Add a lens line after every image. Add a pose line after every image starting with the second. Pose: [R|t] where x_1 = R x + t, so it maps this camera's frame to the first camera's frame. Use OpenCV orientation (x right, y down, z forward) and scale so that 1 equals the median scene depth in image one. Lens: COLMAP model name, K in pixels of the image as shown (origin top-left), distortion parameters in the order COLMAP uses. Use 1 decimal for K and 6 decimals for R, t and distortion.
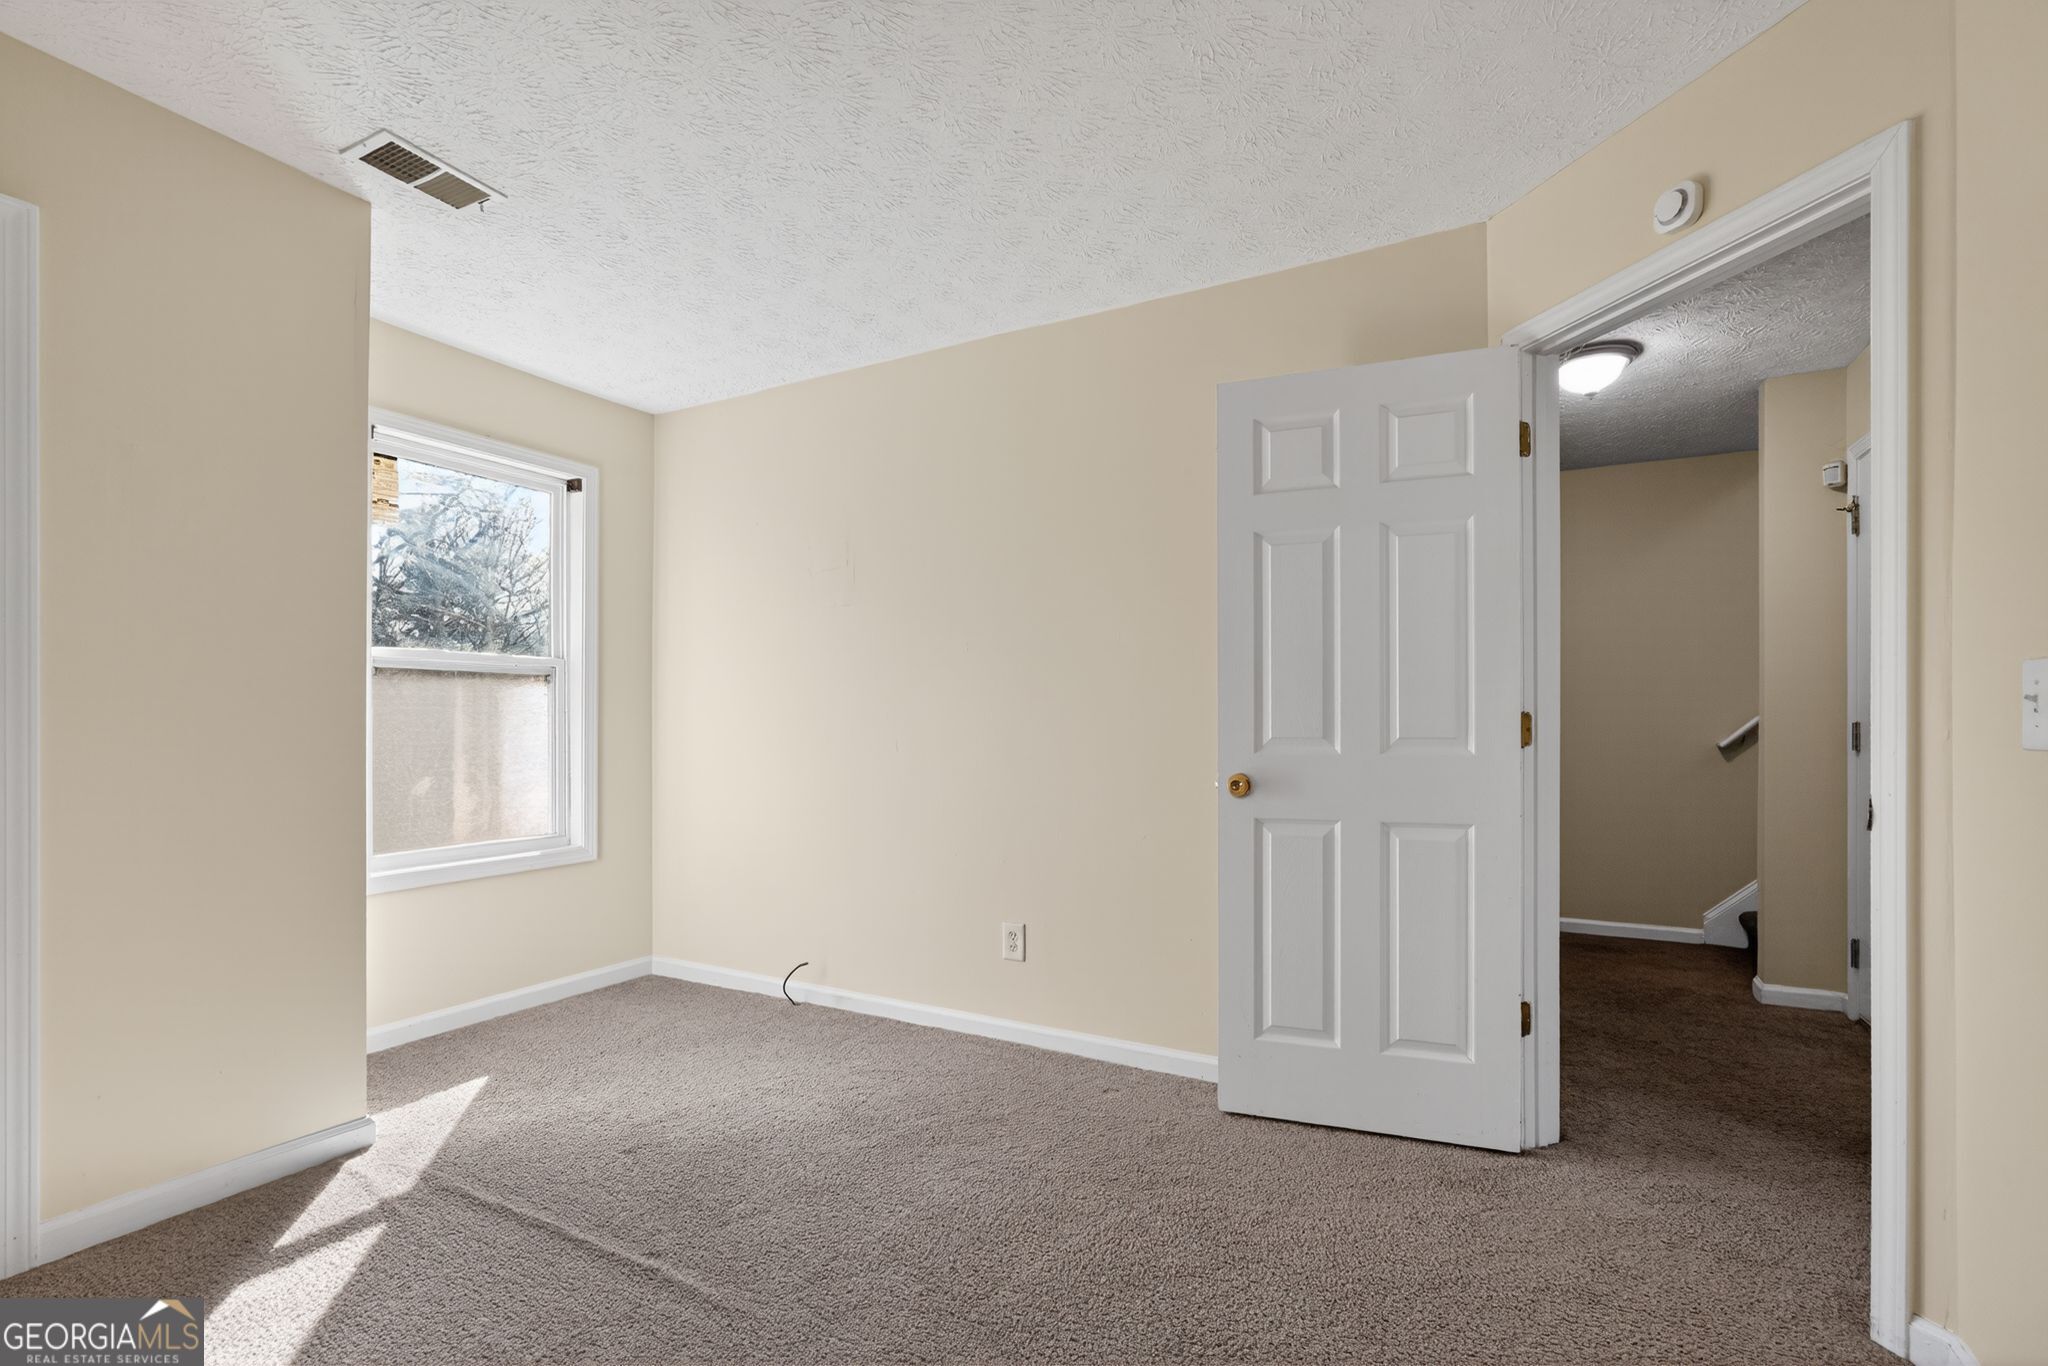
lens RADIAL K [[904.5, 0, 1025.7], [0, 904.5, 726.8], [0, 0, 1]] dist [-0.014570, -0.000172]
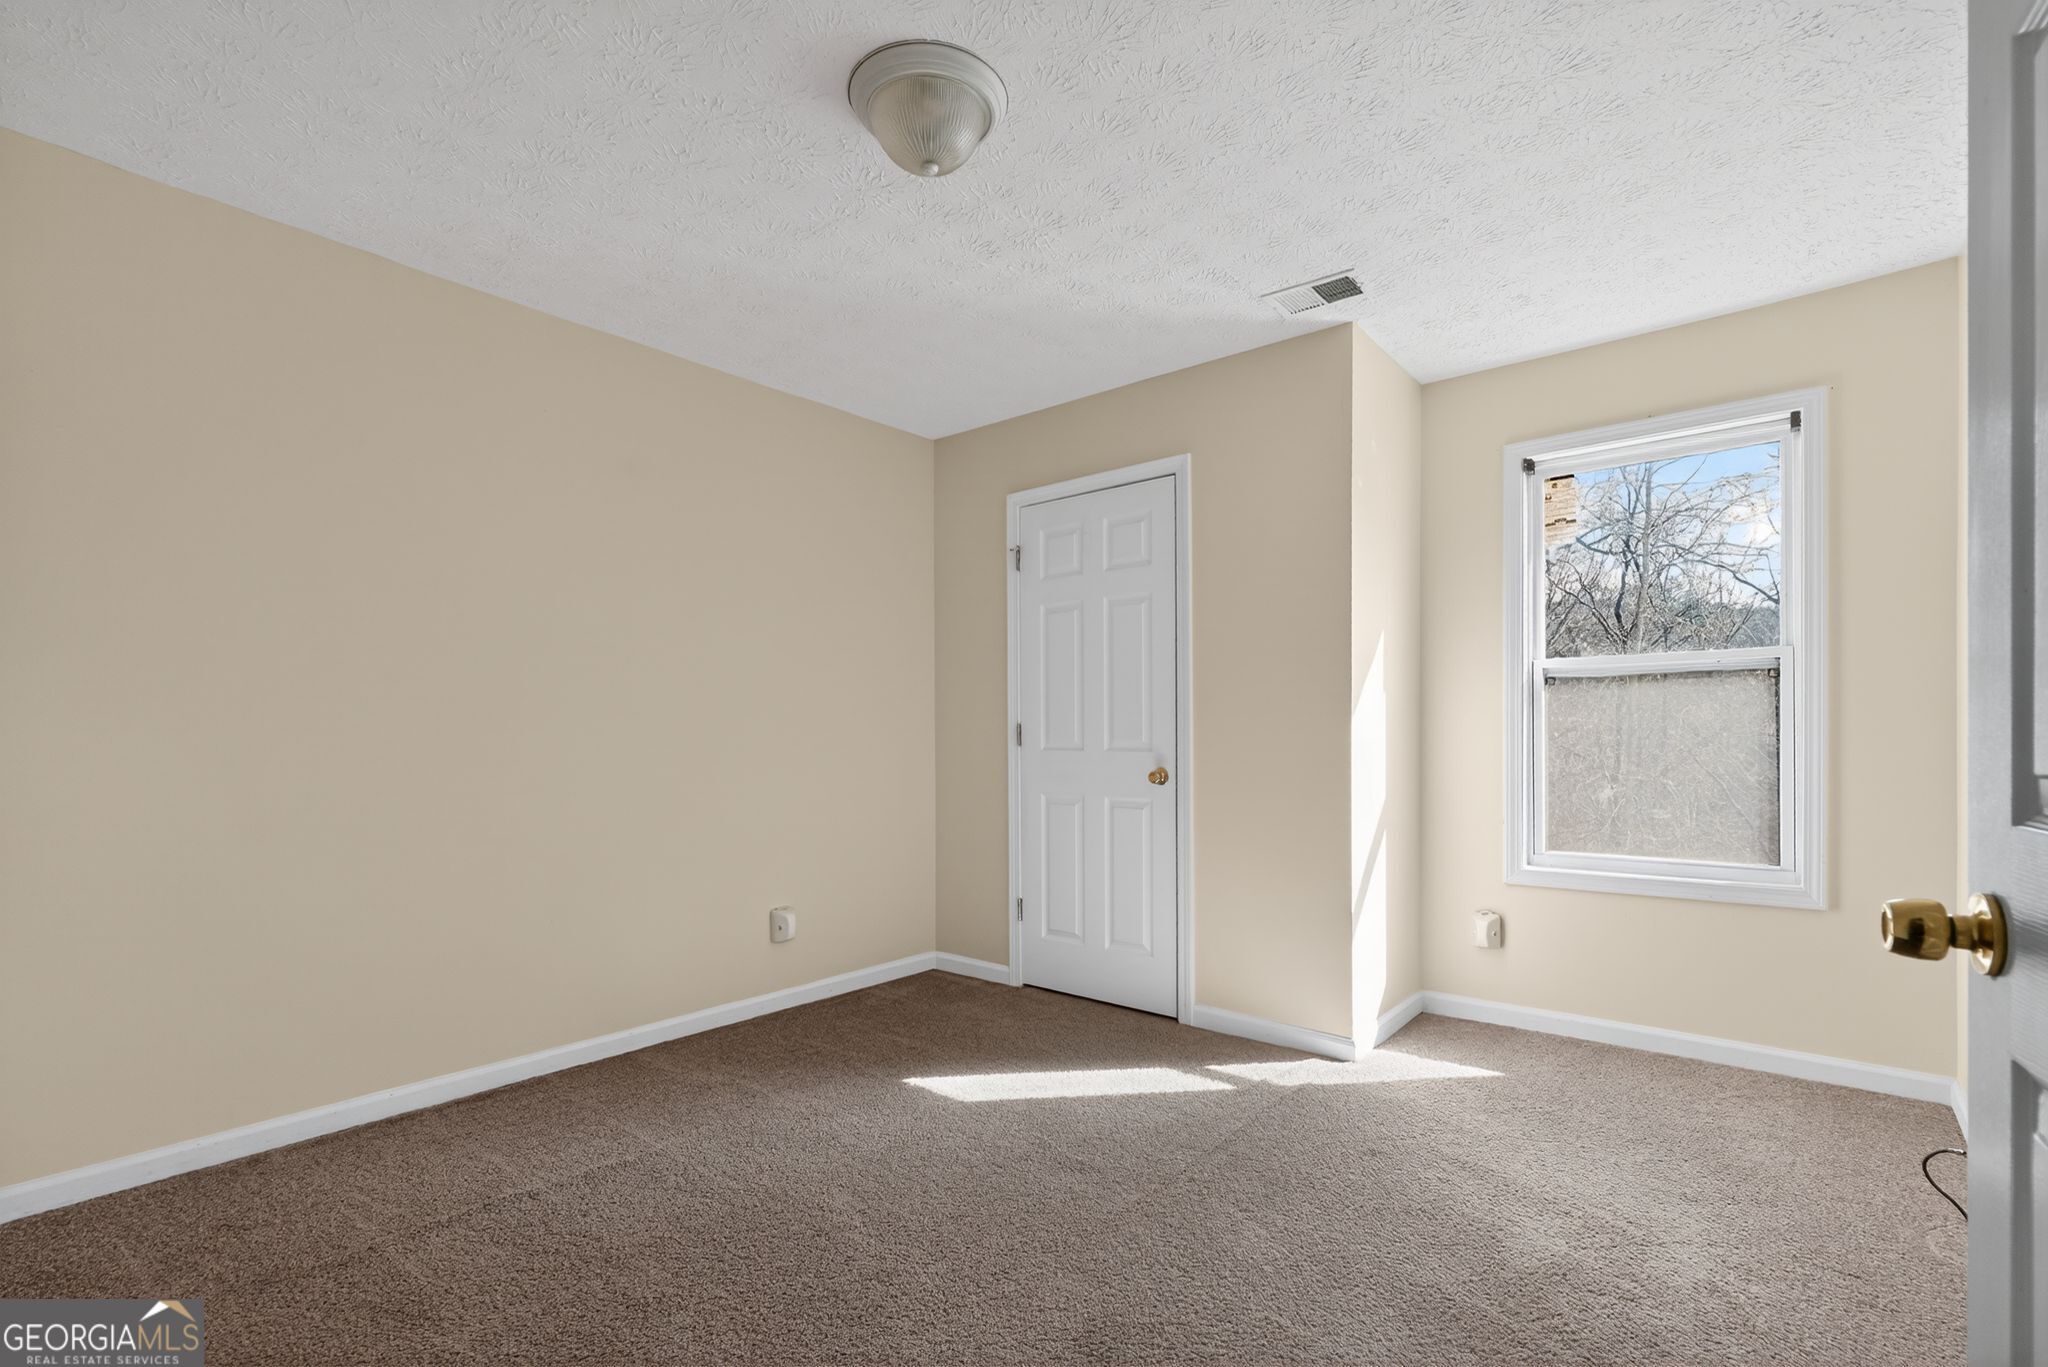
lens RADIAL K [[904.5, 0, 1025.7], [0, 904.5, 727.3], [0, 0, 1]] dist [-0.014570, -0.000172]
pose [[-0.205239, -0.004143, -0.978703, 0.242773], [0.004717, 0.999975, -0.005222, -0.002223], [0.978701, -0.005688, -0.205214, 0.314712]]
